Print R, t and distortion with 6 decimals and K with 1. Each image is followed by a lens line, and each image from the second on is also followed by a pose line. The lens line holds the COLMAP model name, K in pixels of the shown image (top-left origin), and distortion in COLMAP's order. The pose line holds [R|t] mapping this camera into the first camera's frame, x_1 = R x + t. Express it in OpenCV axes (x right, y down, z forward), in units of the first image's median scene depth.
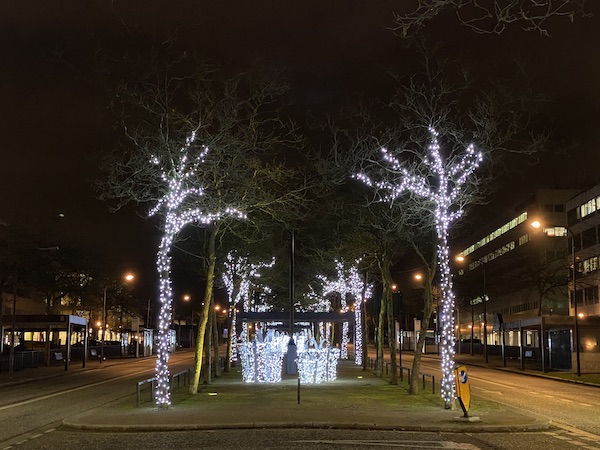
lens RADIAL K [[1062.1, 0, 300.5], [0, 1062.1, 223.0], [0, 0, 1]] dist [0.153312, 0.000000]
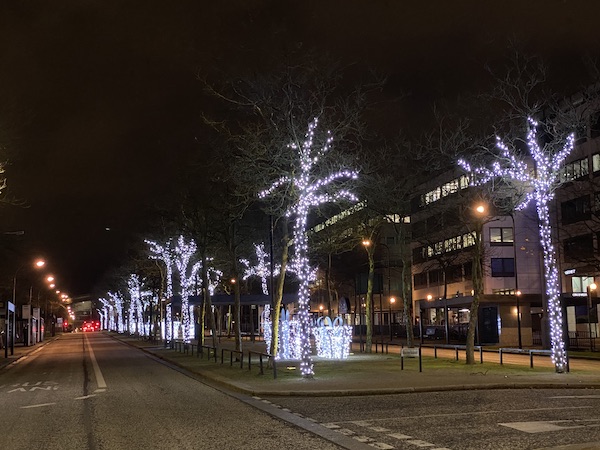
lens RADIAL K [[1062.1, 0, 300.1], [0, 1062.1, 225.8], [0, 0, 1]] dist [0.153312, 0.000000]
pose [[0.982249, -0.001467, 0.187576, -0.321416], [-0.001203, 0.999900, 0.014122, 0.006077], [-0.187578, -0.014097, 0.982148, -0.036782]]
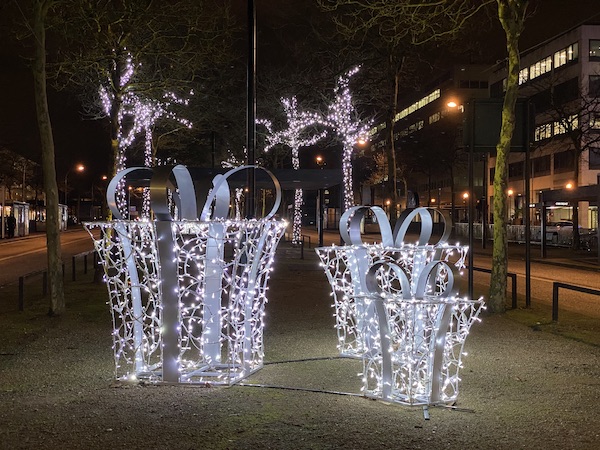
lens RADIAL K [[910.1, 0, 296.8], [0, 910.1, 223.6], [0, 0, 1]] dist [0.038815, 0.000000]
pose [[0.994475, 0.005443, 0.104833, -0.051296], [-0.017478, 0.993301, 0.114225, 0.131065], [-0.103509, -0.115426, 0.987908, 1.166569]]
